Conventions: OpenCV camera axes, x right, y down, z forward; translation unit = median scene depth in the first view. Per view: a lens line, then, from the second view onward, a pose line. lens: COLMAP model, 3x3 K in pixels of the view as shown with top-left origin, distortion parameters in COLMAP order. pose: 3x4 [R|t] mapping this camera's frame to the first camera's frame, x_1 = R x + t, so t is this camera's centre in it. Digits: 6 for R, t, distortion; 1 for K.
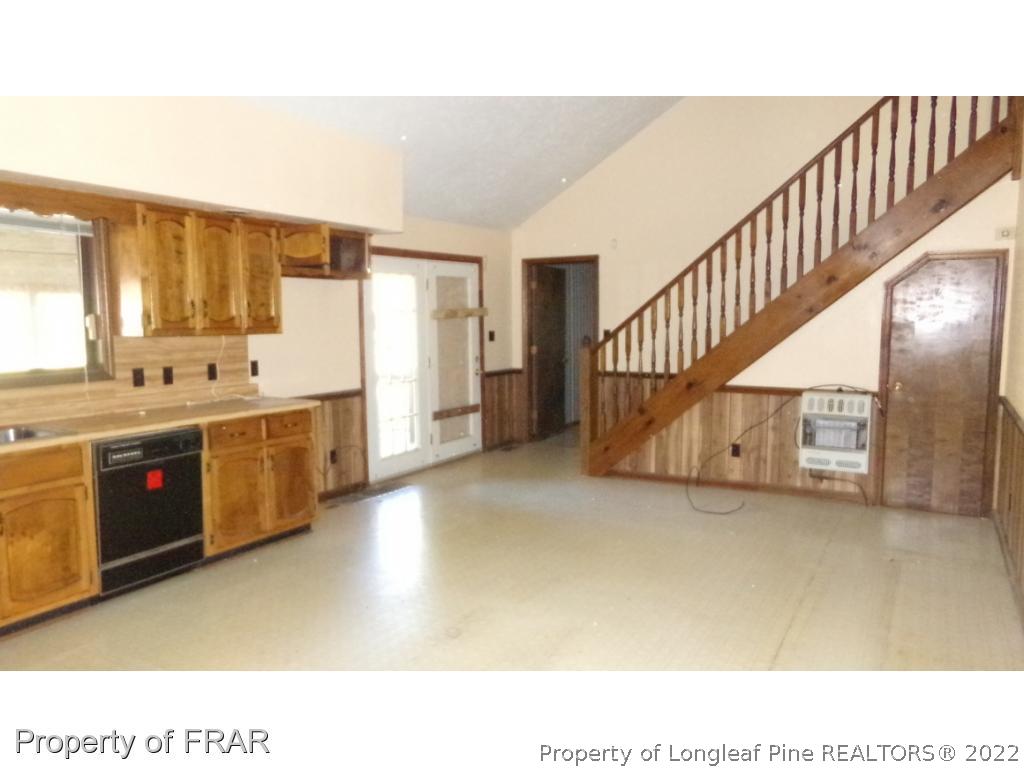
lens RADIAL K [[719.5, 0, 511.2], [0, 719.5, 386.8], [0, 0, 1]] dist [-0.010034, -0.002746]
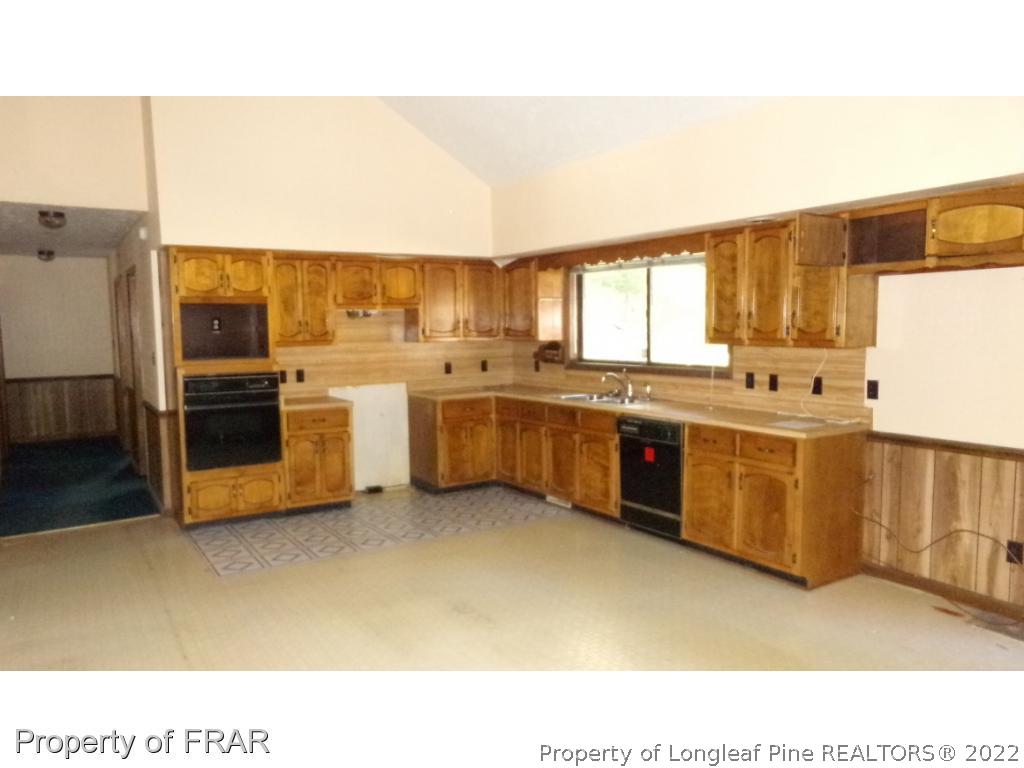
lens RADIAL K [[719.5, 0, 511.3], [0, 719.5, 383.9], [0, 0, 1]] dist [-0.010034, -0.002746]
pose [[-0.457875, 0.083776, -0.885060, 0.644097], [-0.072953, 0.988652, 0.131323, -0.126596], [0.886018, 0.124698, -0.446567, 1.151551]]
